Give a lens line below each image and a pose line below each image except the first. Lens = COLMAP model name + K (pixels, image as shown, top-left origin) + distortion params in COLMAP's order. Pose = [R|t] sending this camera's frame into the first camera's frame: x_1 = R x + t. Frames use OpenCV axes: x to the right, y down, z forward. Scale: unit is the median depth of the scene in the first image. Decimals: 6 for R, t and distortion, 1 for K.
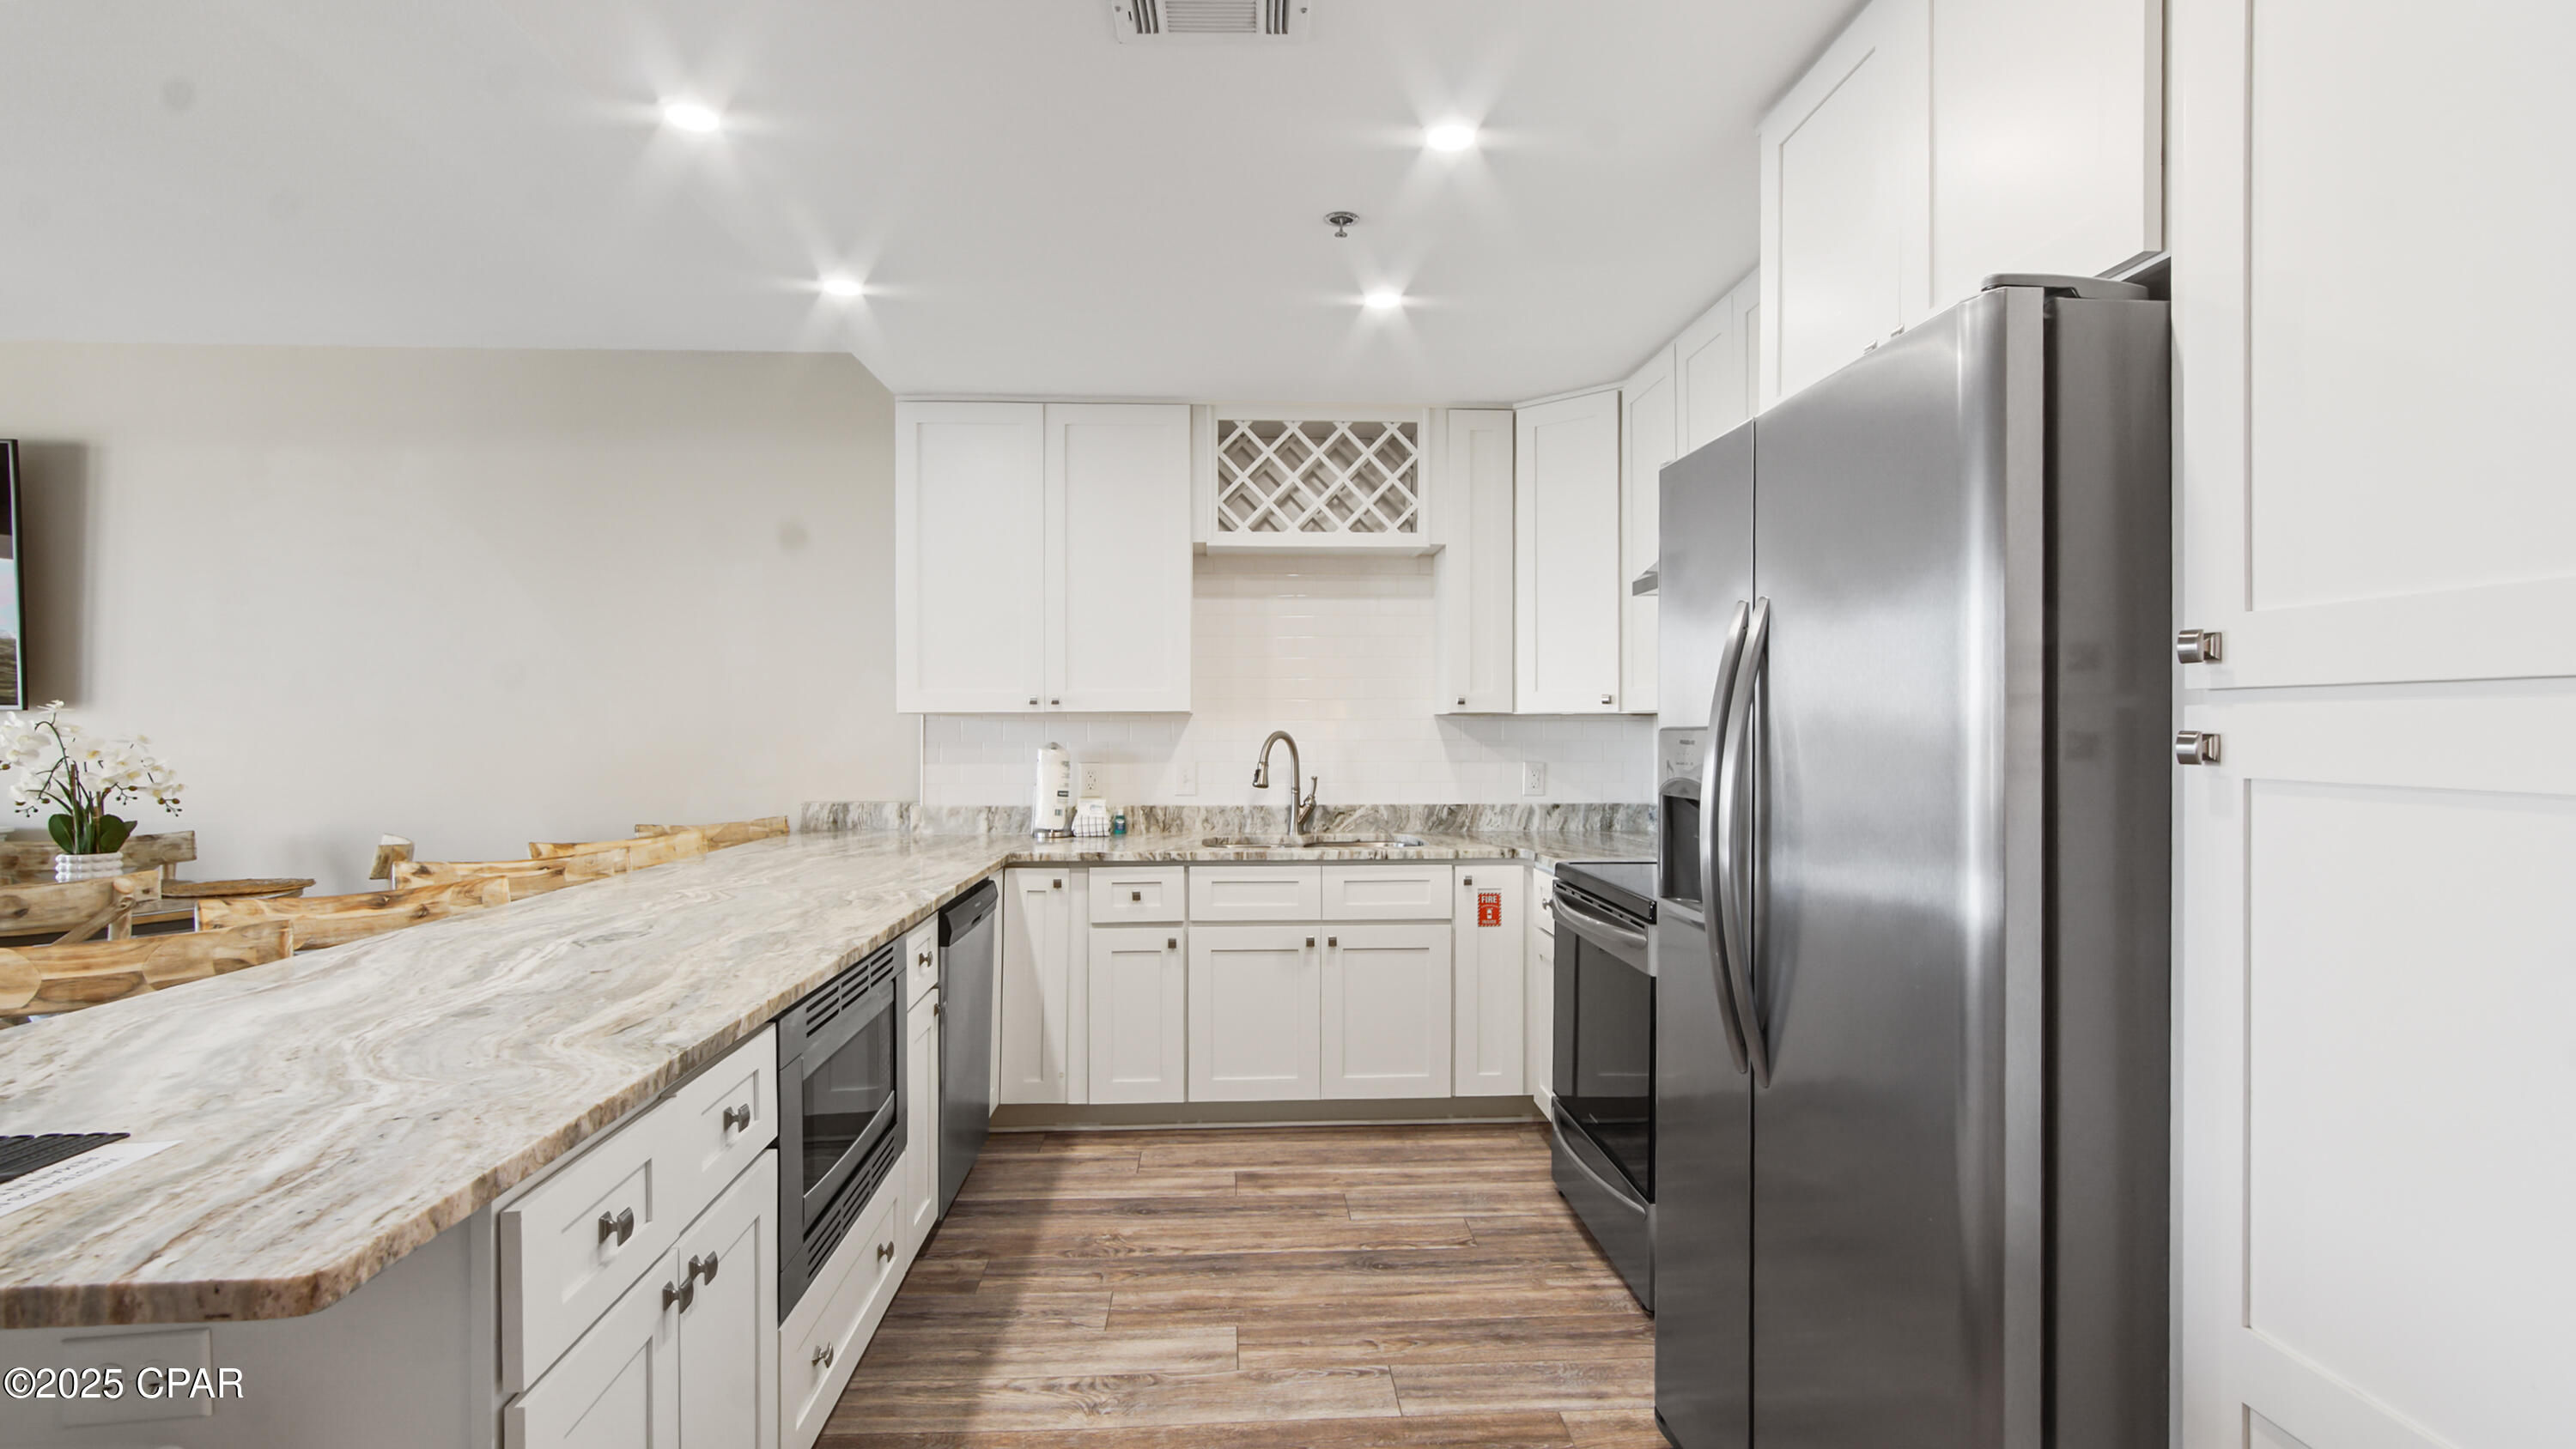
lens RADIAL K [[1189.9, 0, 1288.0], [0, 1189.9, 724.5], [0, 0, 1]] dist [0.001394, 0.000715]
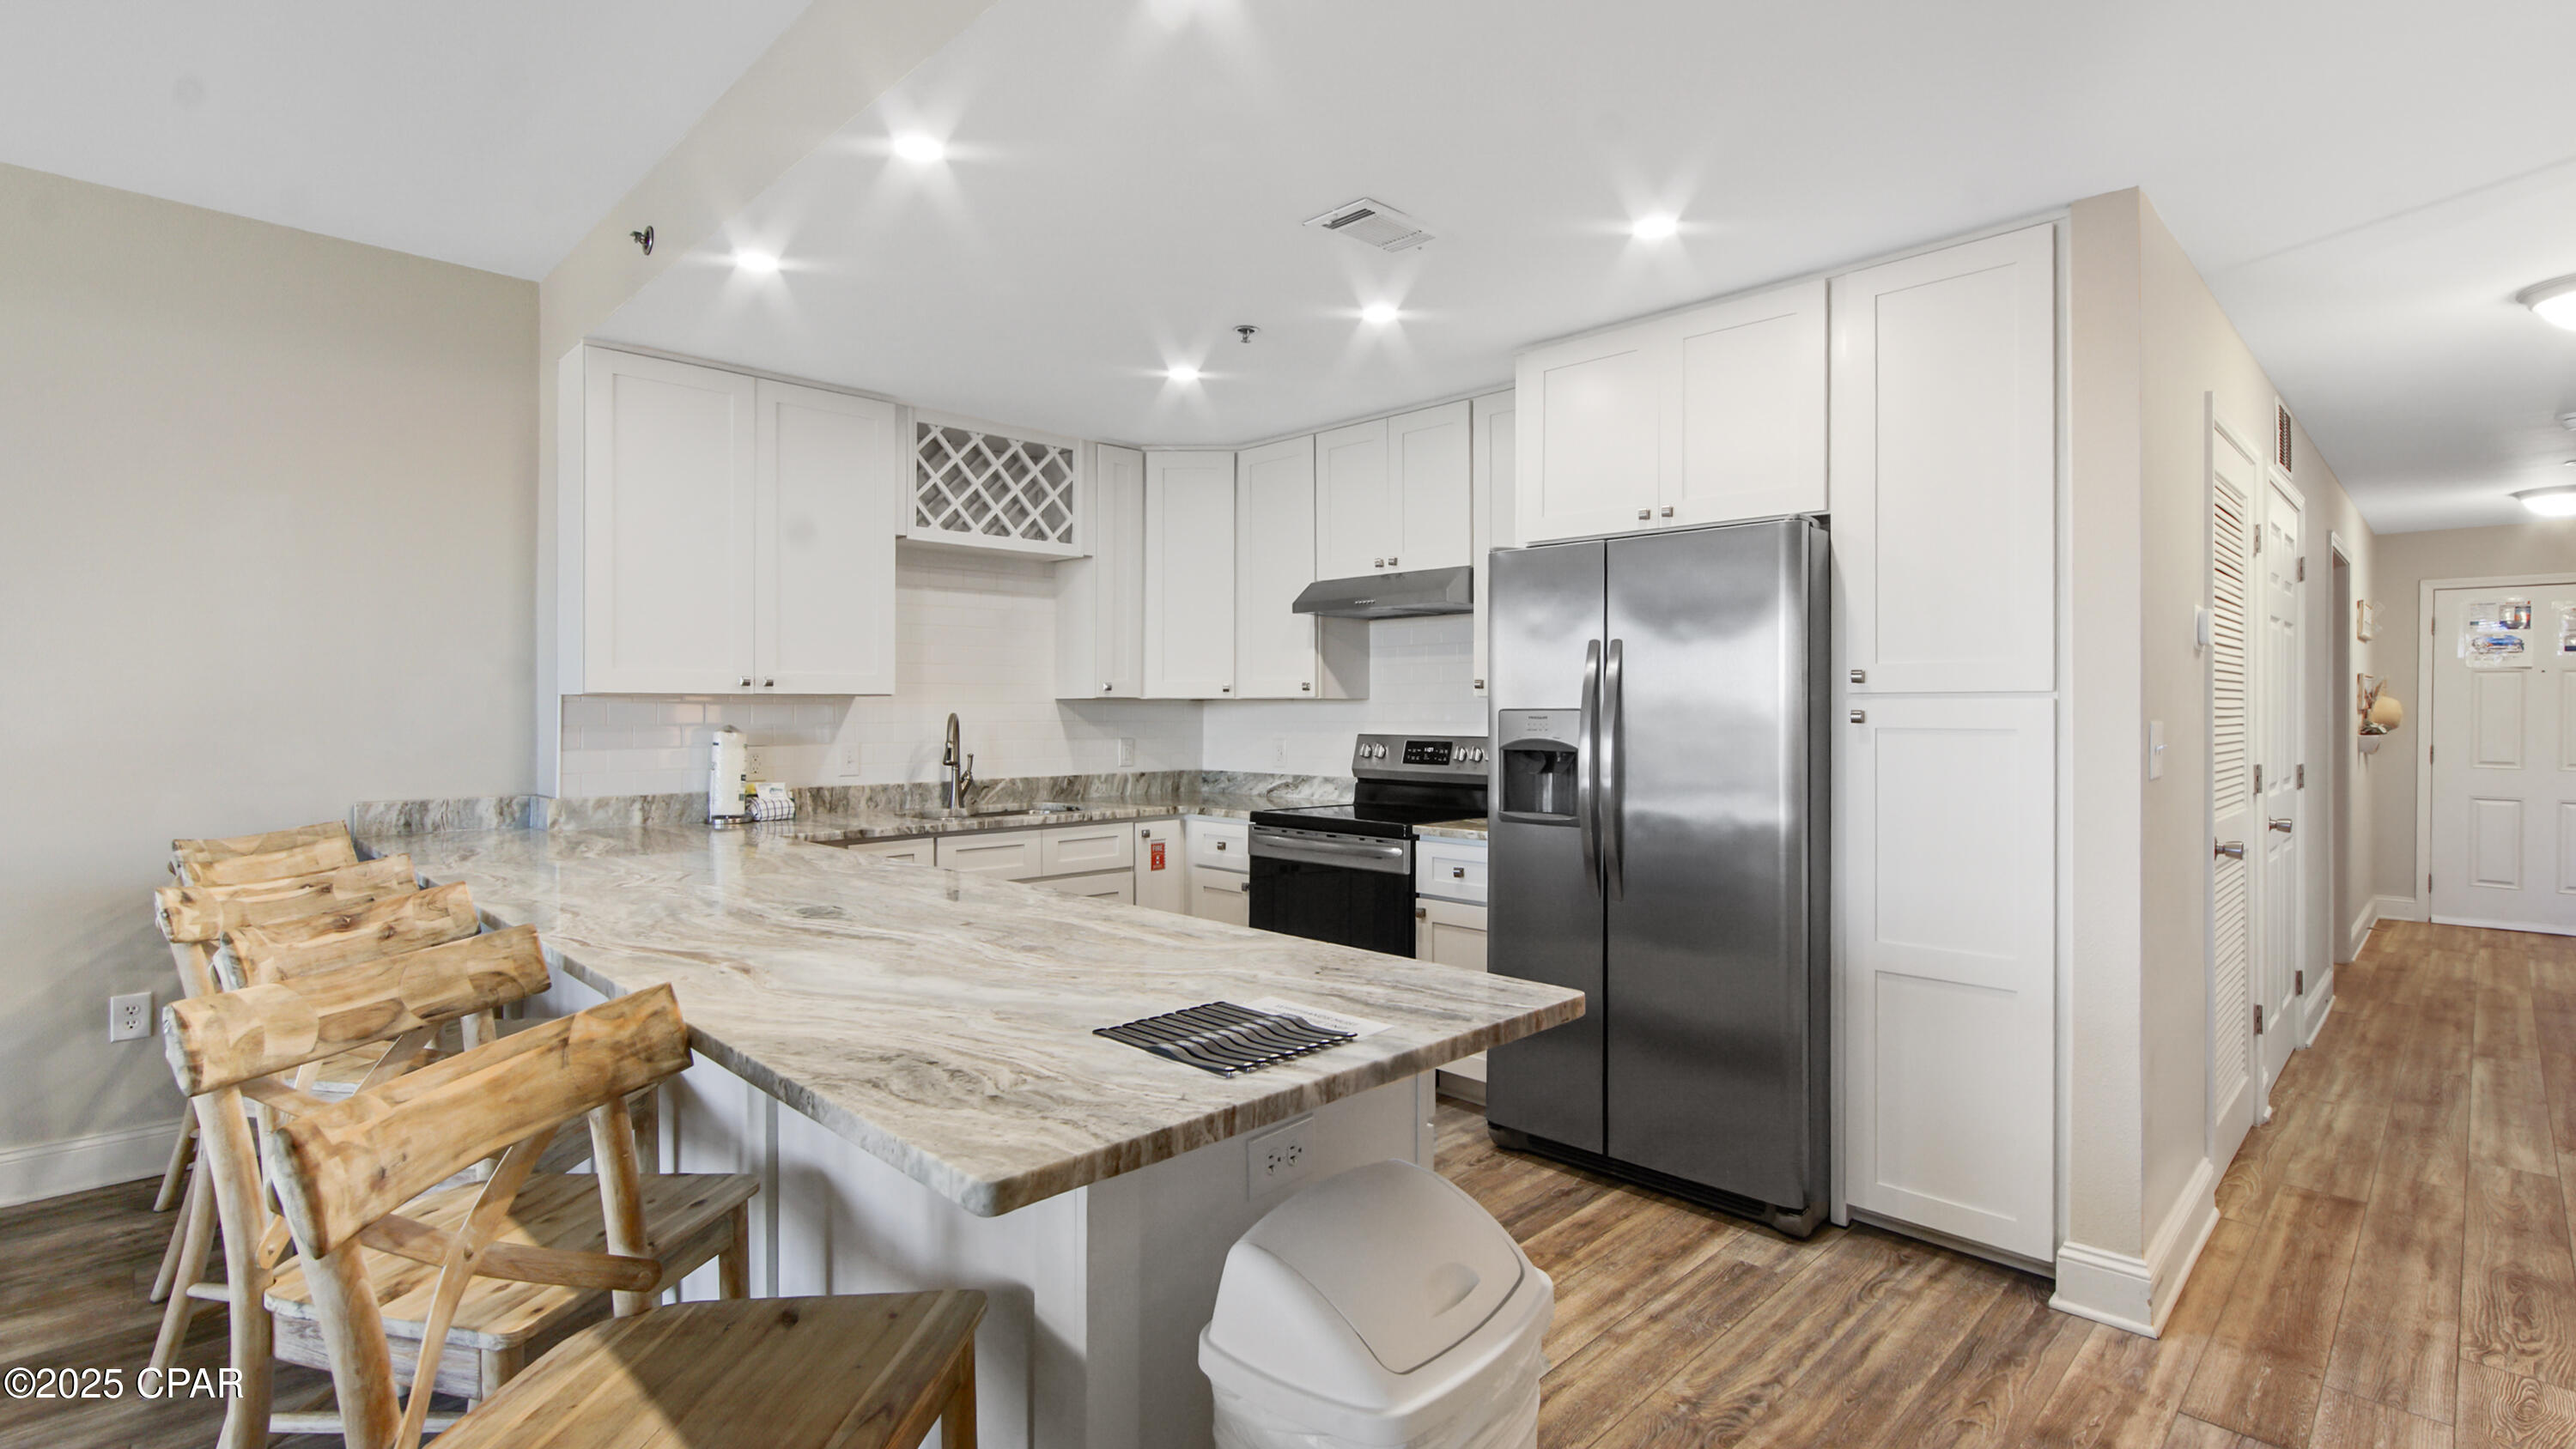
lens RADIAL K [[1195.5, 0, 1284.4], [0, 1195.5, 702.1], [0, 0, 1]] dist [0.001415, 0.000266]
pose [[0.750264, 0.005055, 0.661119, -0.566038], [-0.001411, 0.999981, -0.006044, 0.001826], [-0.661137, 0.003601, 0.750257, -0.024100]]
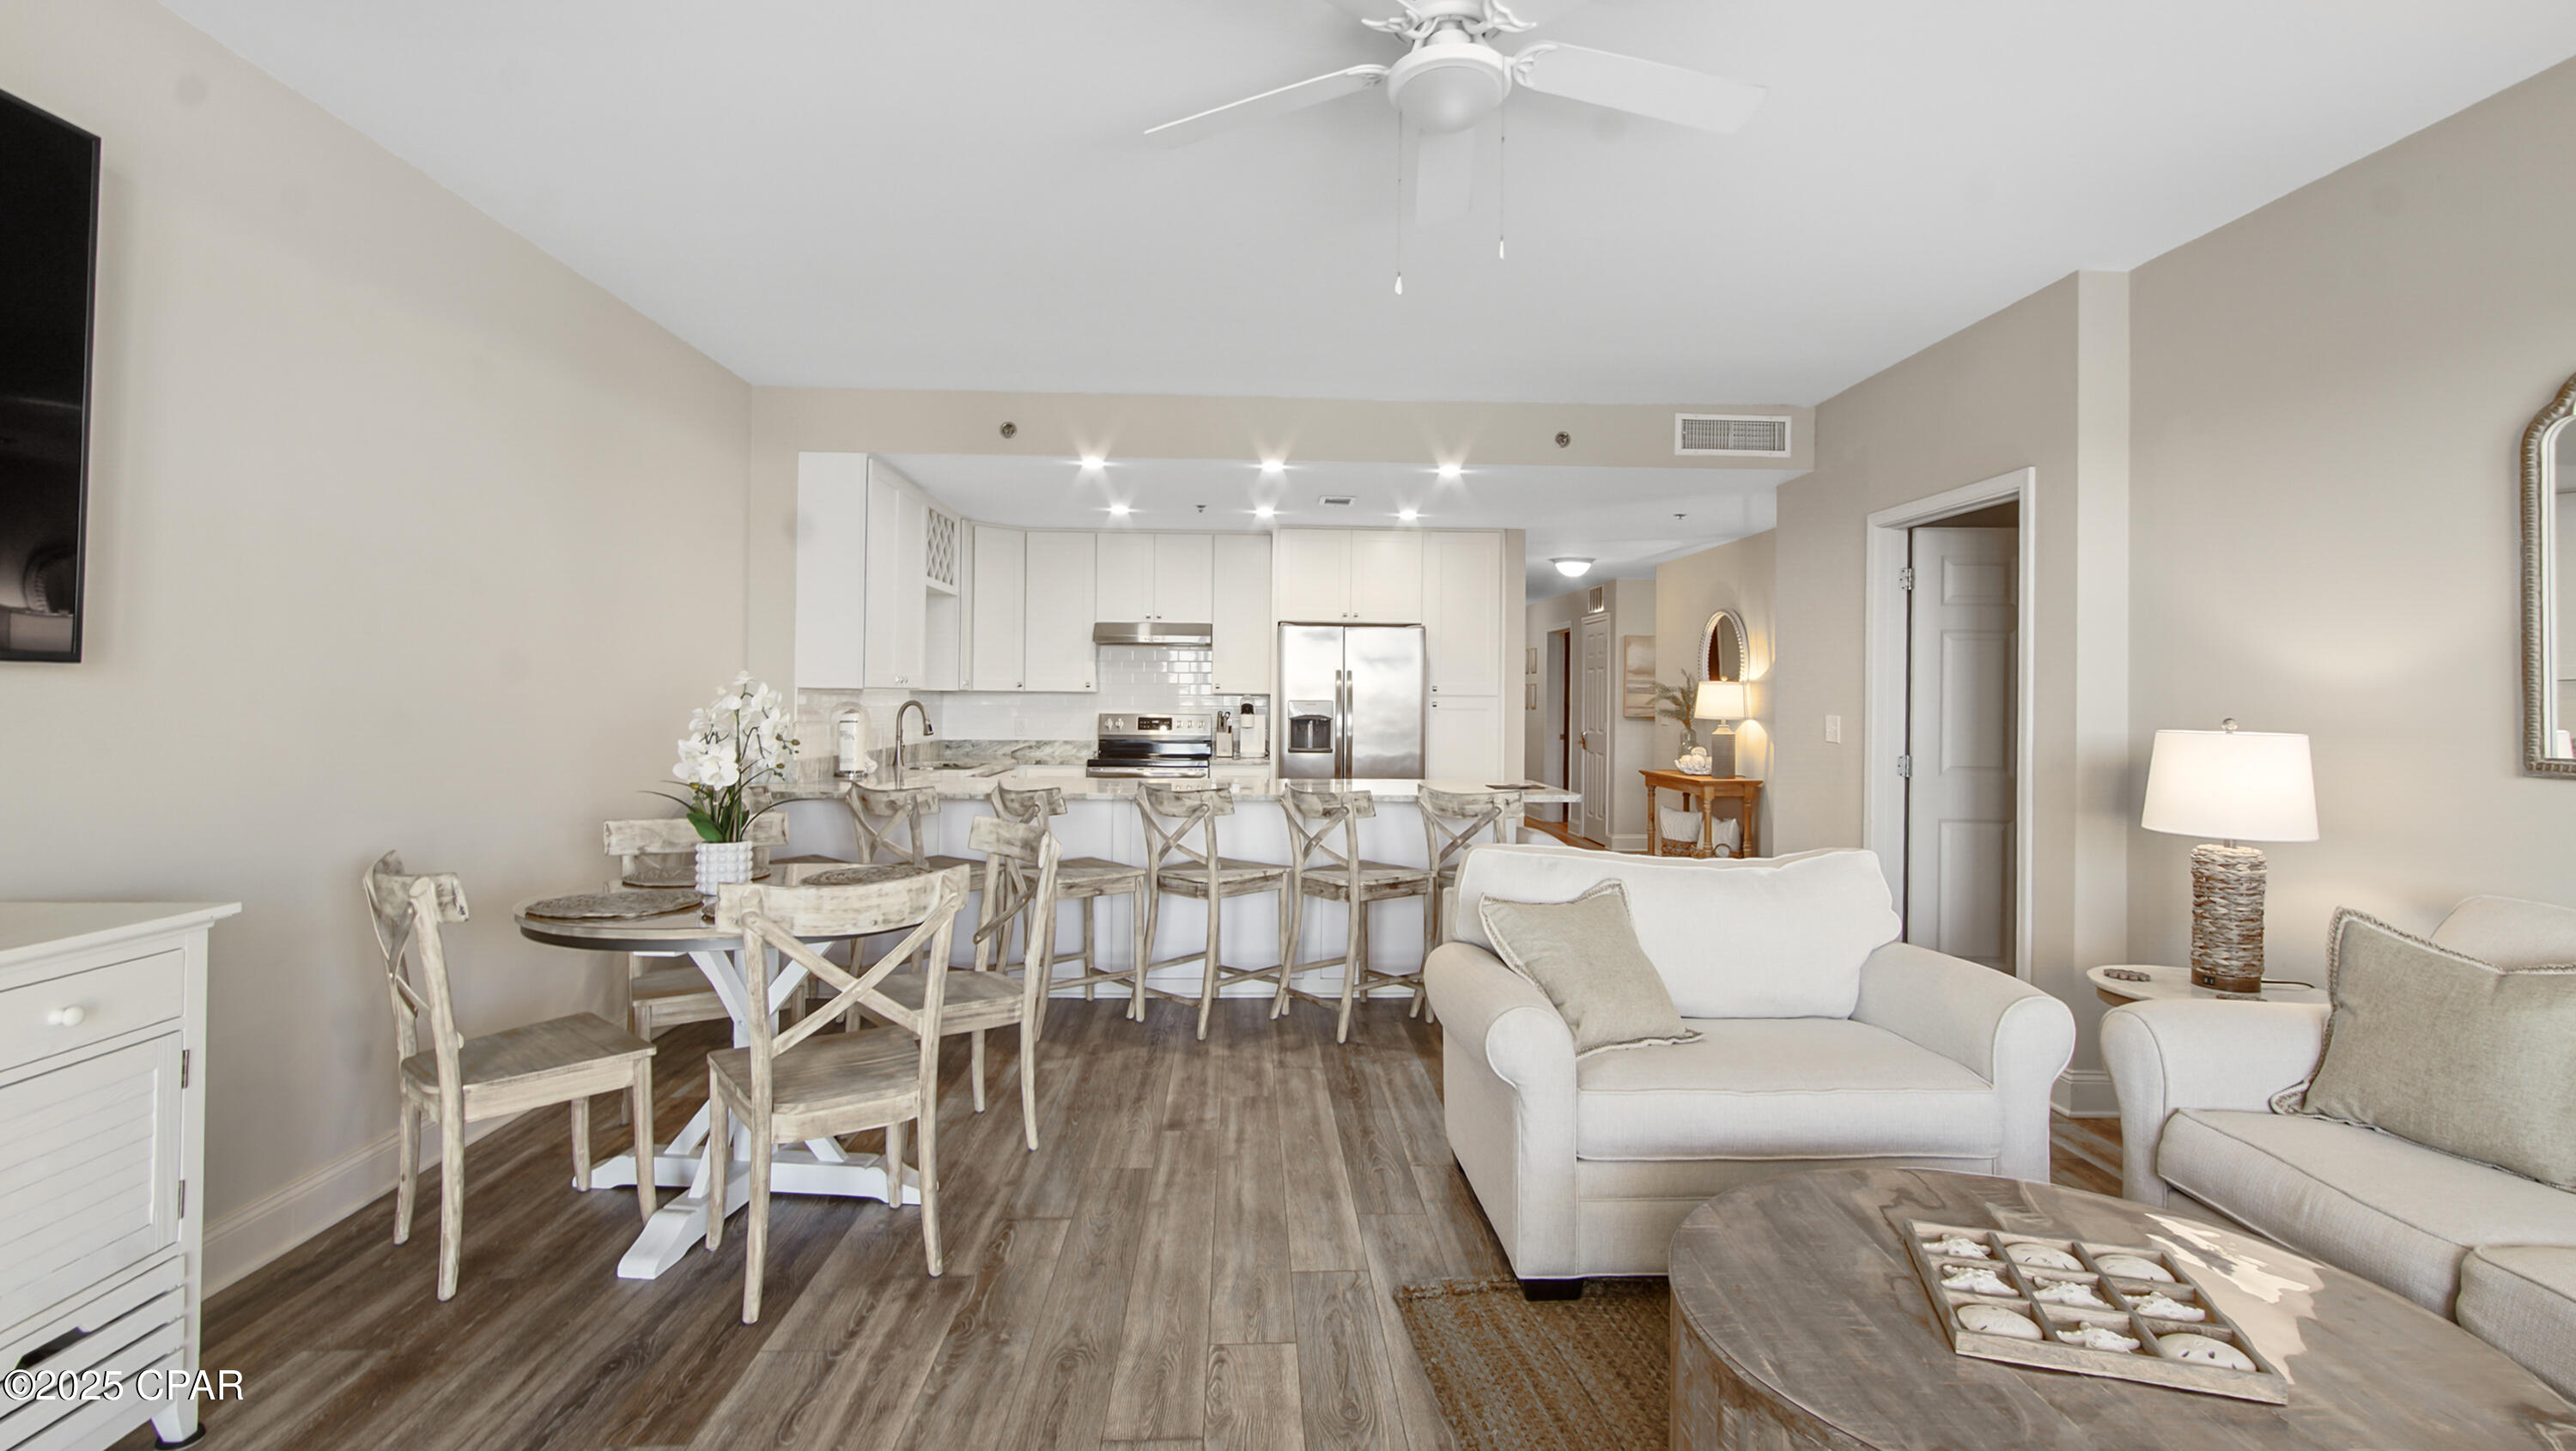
lens RADIAL K [[1218.7, 0, 1287.3], [0, 1218.7, 659.1], [0, 0, 1]] dist [0.017053, 0.000351]
pose [[0.013562, 0.030356, 0.999447, -1.841278], [-0.010163, 0.999492, -0.030219, -0.006365], [-0.999856, -0.009747, 0.013864, 0.538394]]
